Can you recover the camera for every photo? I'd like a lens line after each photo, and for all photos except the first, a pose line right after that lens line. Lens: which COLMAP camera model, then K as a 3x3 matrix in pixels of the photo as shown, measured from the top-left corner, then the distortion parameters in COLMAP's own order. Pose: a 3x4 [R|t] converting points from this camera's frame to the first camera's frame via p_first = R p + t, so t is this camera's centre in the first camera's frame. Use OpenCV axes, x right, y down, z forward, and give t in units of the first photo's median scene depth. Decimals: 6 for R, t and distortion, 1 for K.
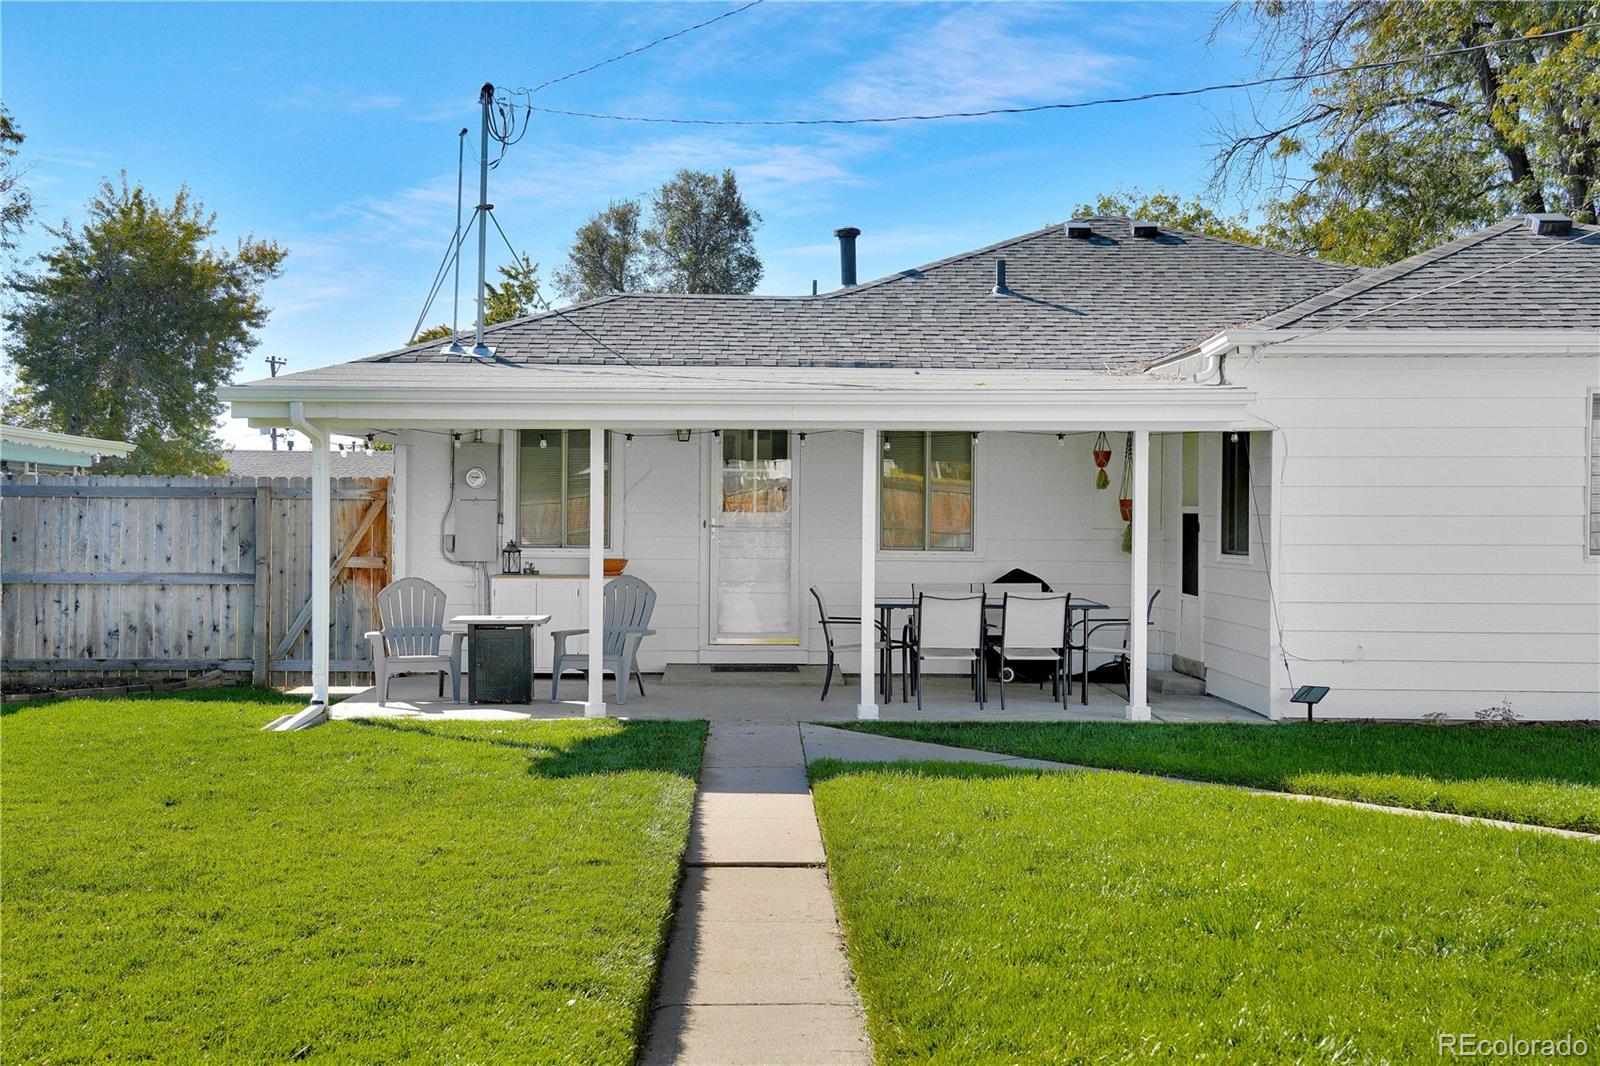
lens RADIAL K [[1973.2, 0, 801.0], [0, 1973.2, 527.8], [0, 0, 1]] dist [0.178748, 0.000000]
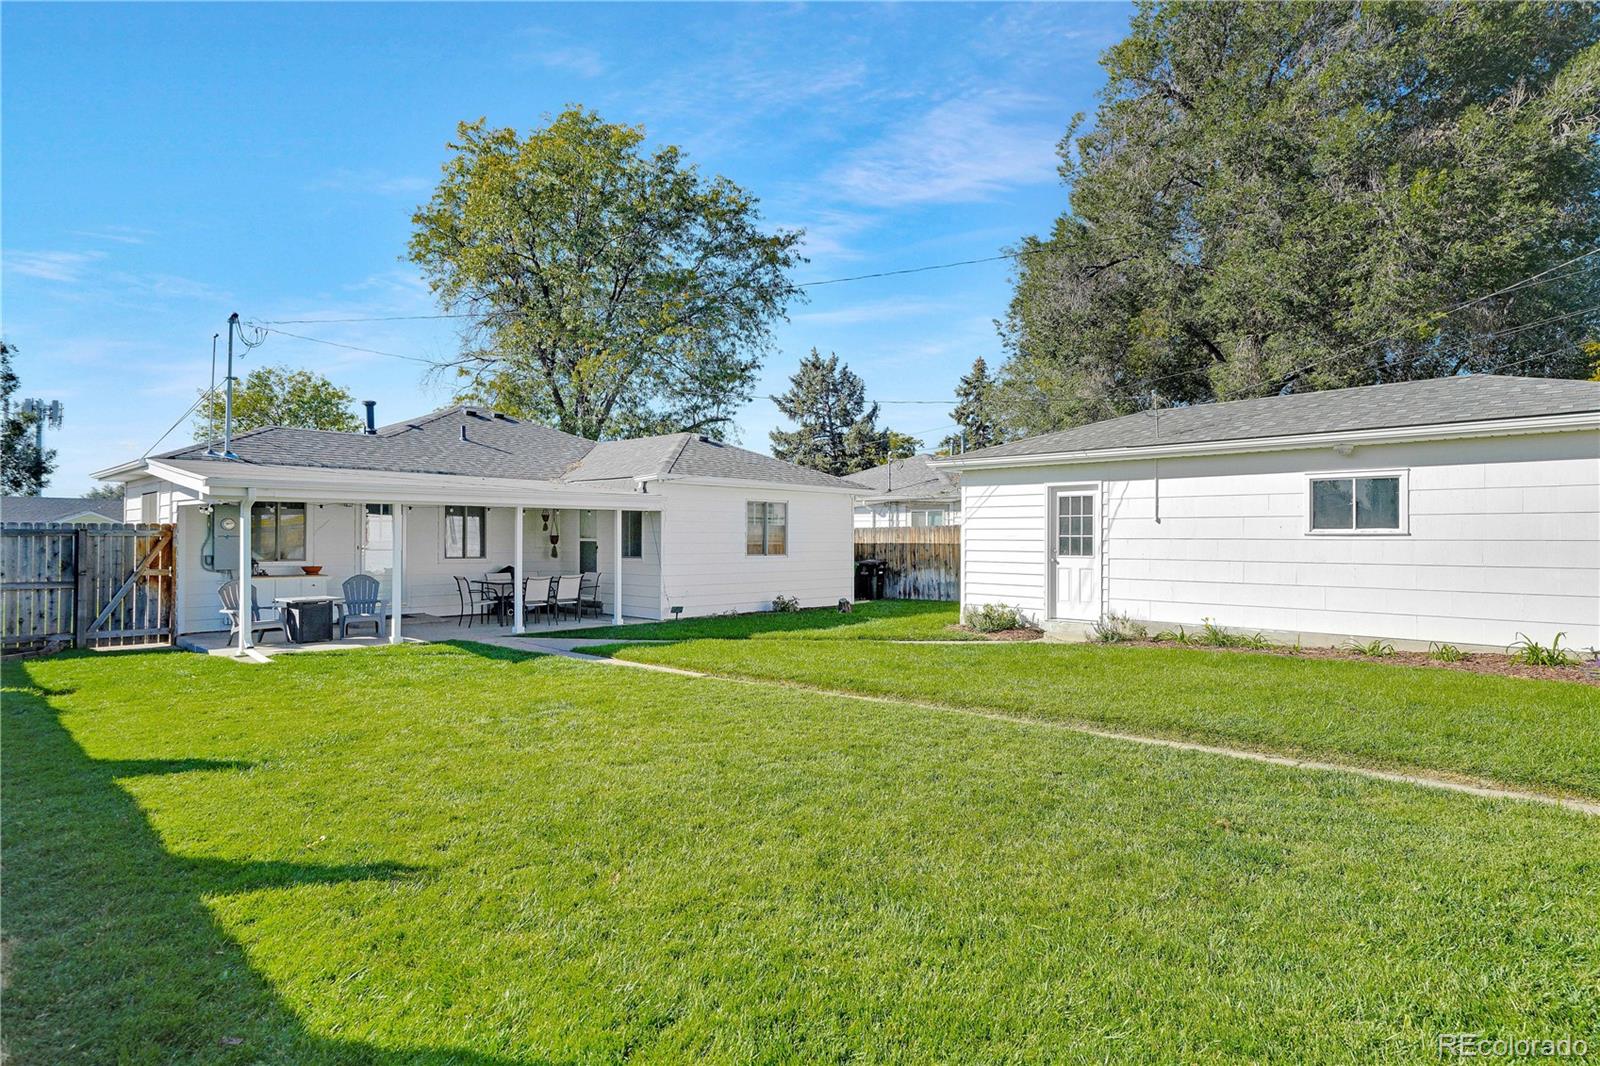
lens RADIAL K [[917.5, 0, 790.7], [0, 917.5, 525.8], [0, 0, 1]] dist [0.064193, -0.000218]
pose [[0.697414, 0.004480, 0.716655, -0.427497], [0.001802, 0.999966, -0.008005, -0.015916], [-0.716666, 0.006874, 0.697382, 0.020088]]
